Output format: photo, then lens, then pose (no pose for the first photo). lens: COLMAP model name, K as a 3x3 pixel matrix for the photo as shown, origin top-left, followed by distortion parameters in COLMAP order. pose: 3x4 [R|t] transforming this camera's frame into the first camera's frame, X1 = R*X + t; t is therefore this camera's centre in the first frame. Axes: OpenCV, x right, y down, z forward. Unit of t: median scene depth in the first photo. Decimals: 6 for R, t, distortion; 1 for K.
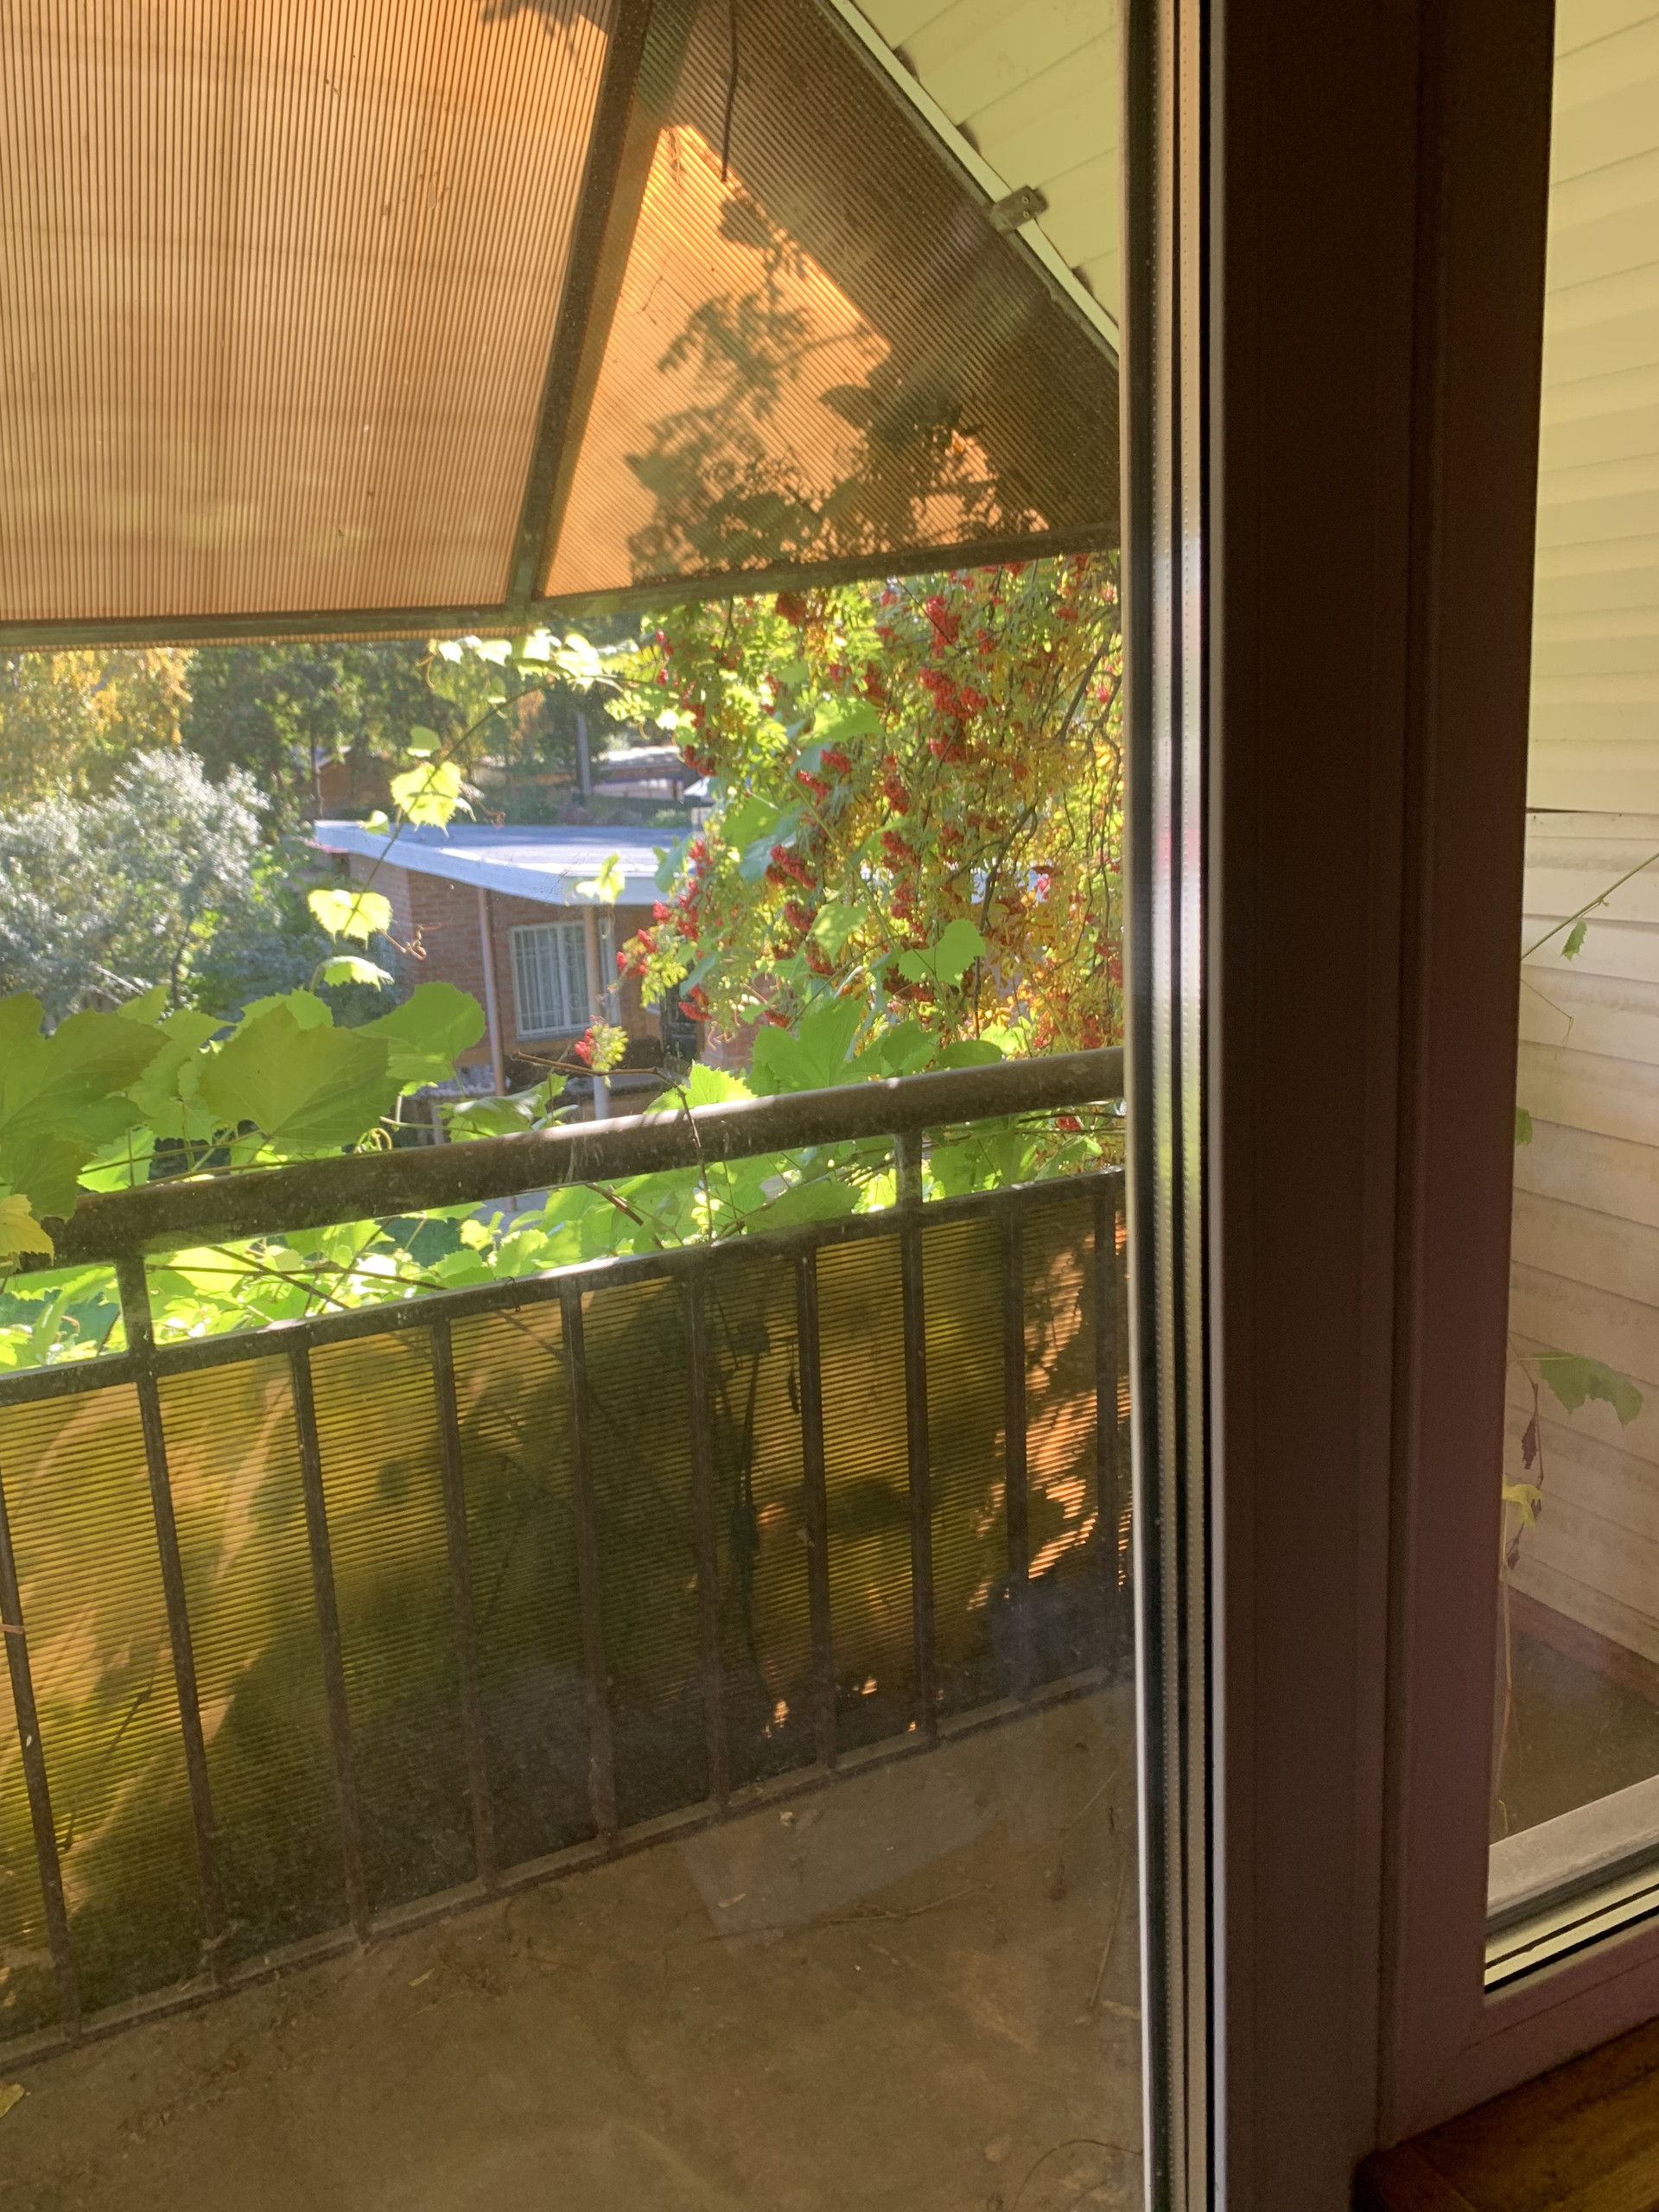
lens RADIAL K [[1693.2, 0, 795.2], [0, 1693.2, 1102.3], [0, 0, 1]] dist [0.035043, -0.038834]
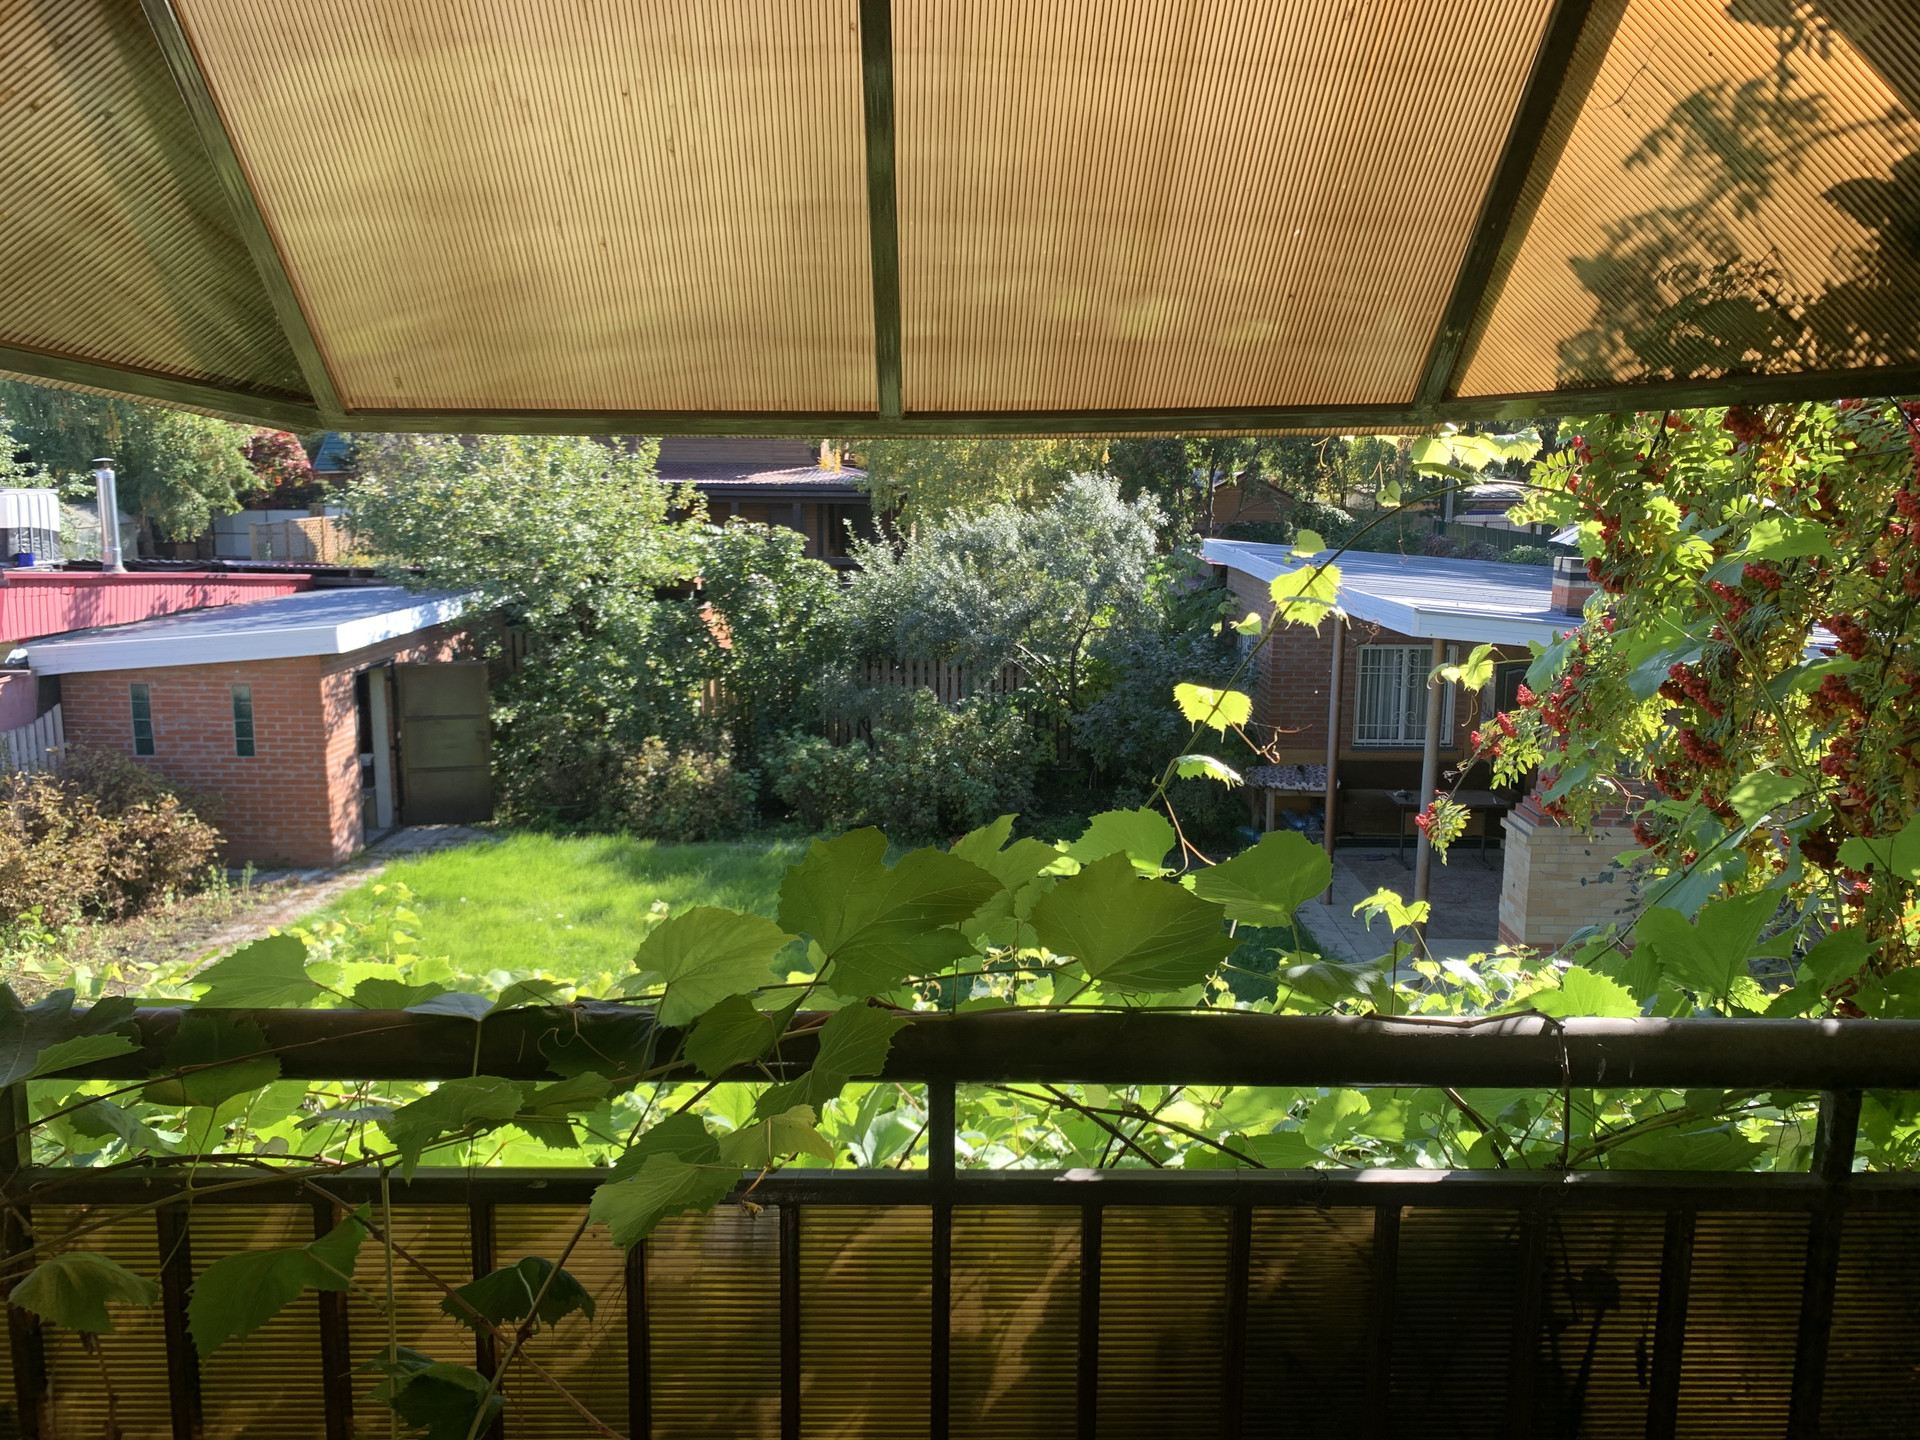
lens RADIAL K [[1469.7, 0, 964.9], [0, 1469.7, 728.3], [0, 0, 1]] dist [0.035043, -0.038834]
pose [[0.905376, 0.124459, -0.405960, -0.035632], [-0.138257, 0.990385, -0.004711, -0.069389], [0.401471, 0.060392, 0.913879, 0.131769]]
